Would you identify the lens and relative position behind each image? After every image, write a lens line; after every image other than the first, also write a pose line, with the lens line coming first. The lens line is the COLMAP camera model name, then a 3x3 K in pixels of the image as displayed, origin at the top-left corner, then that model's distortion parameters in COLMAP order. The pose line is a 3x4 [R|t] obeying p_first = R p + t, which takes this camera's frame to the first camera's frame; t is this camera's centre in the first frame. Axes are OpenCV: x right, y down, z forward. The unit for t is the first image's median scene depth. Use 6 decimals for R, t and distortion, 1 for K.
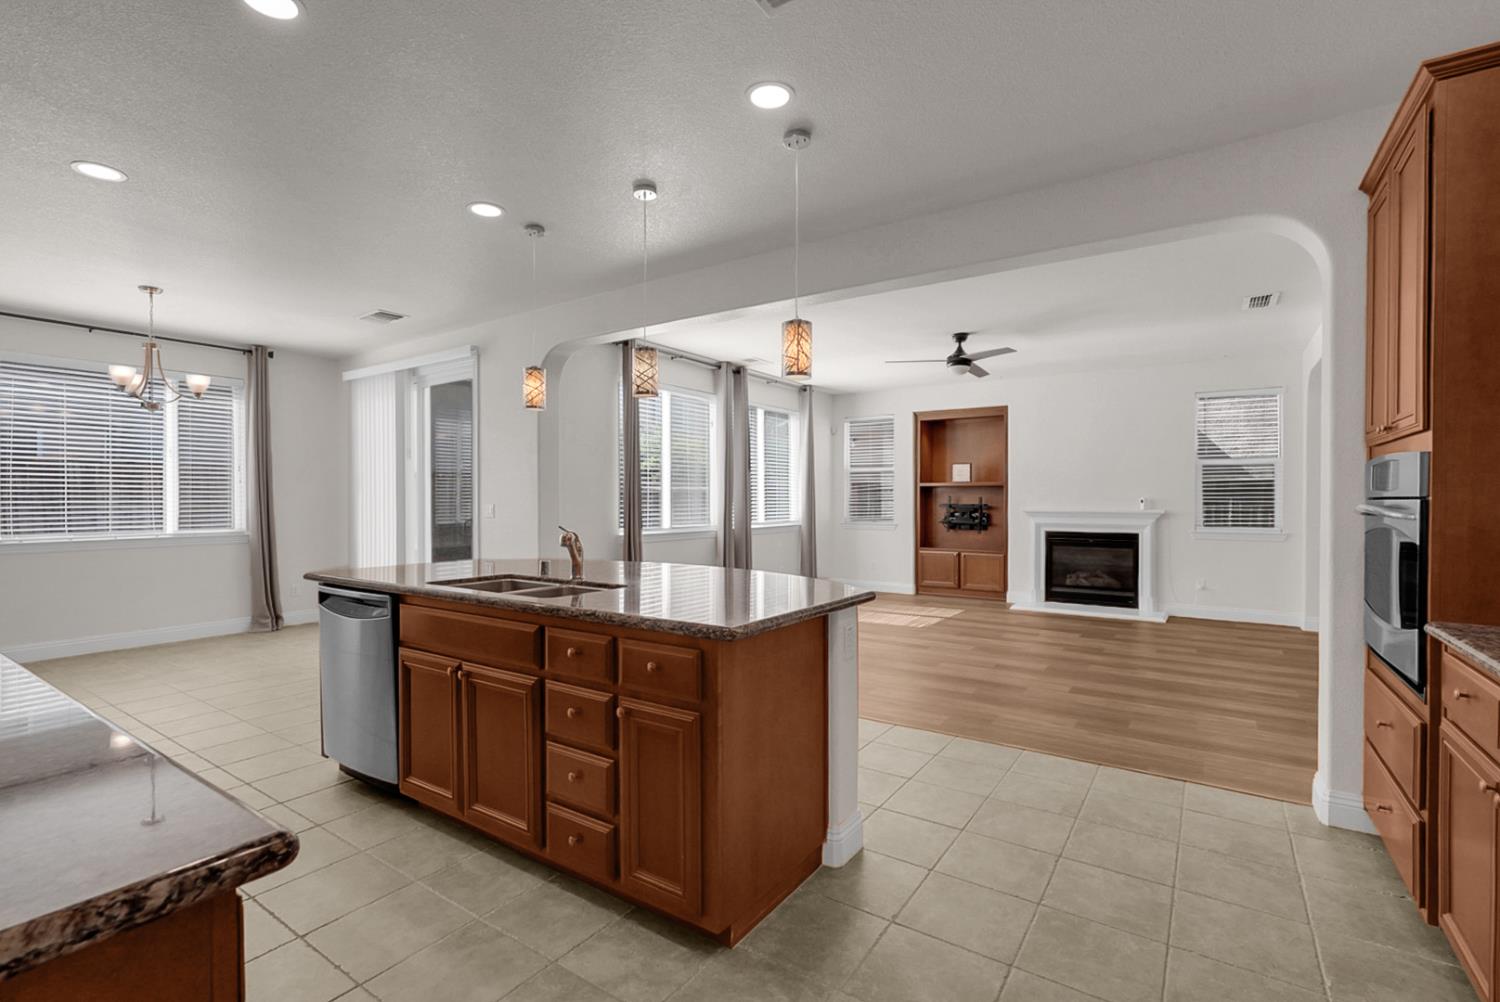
lens RADIAL K [[682.9, 0, 784.9], [0, 682.9, 497.8], [0, 0, 1]] dist [0.000769, 0.000277]
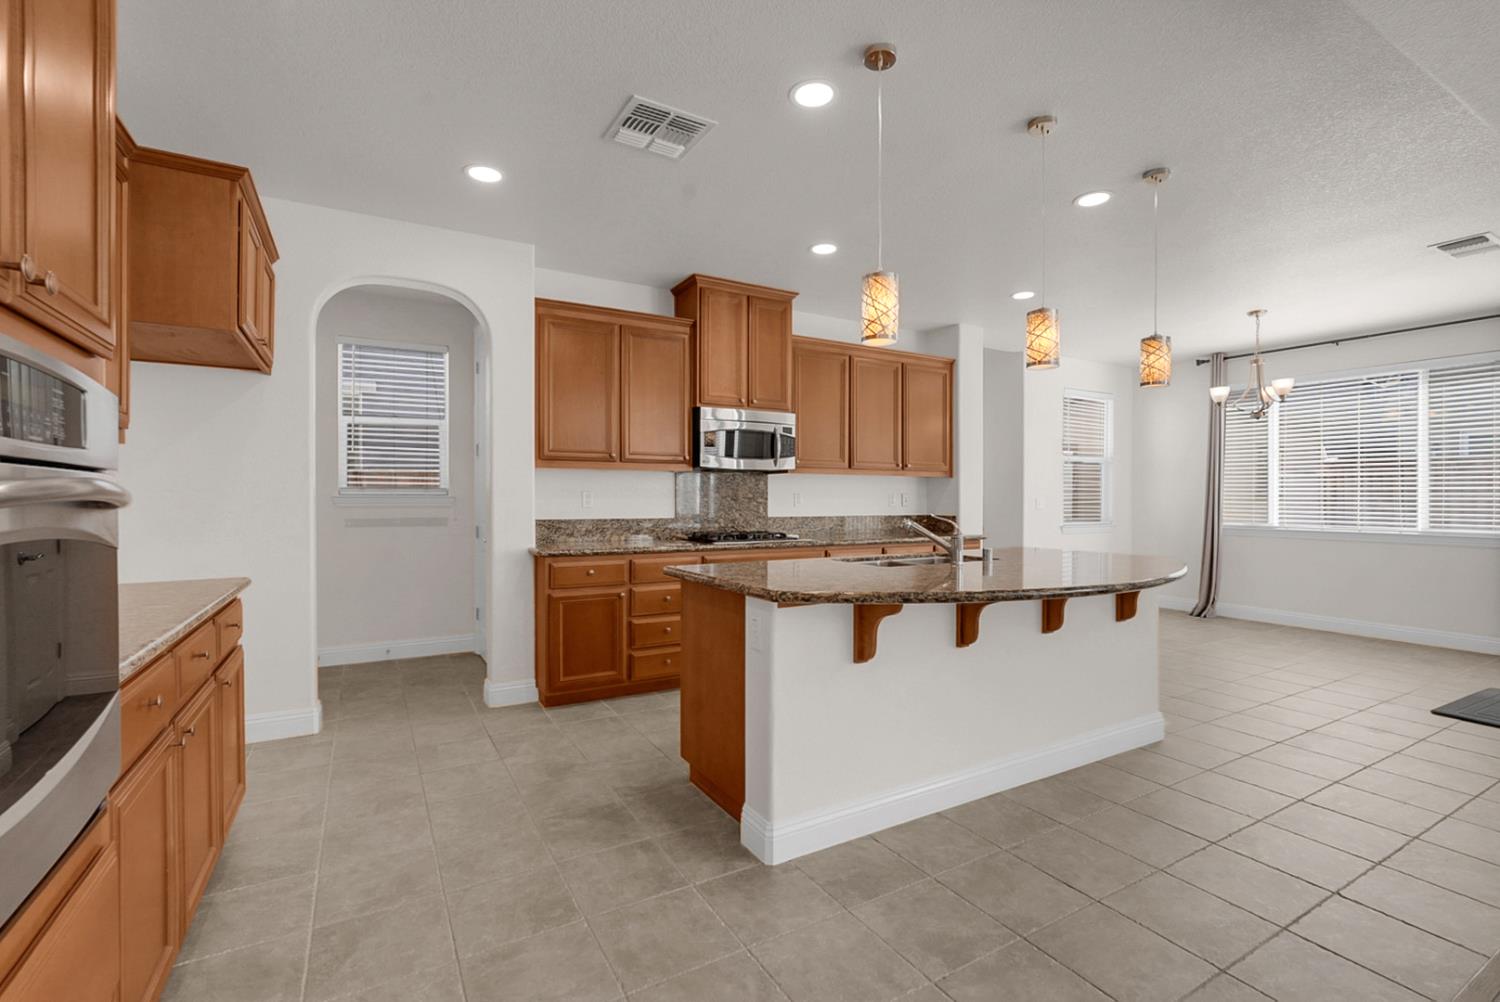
lens RADIAL K [[659.2, 0, 719.0], [0, 659.2, 498.6], [0, 0, 1]] dist [0.001642, 0.000330]
pose [[-0.479995, 0.004024, -0.877262, 0.336254], [-0.002209, 0.999981, 0.005796, 0.003427], [0.877268, 0.004720, -0.479977, 0.508722]]
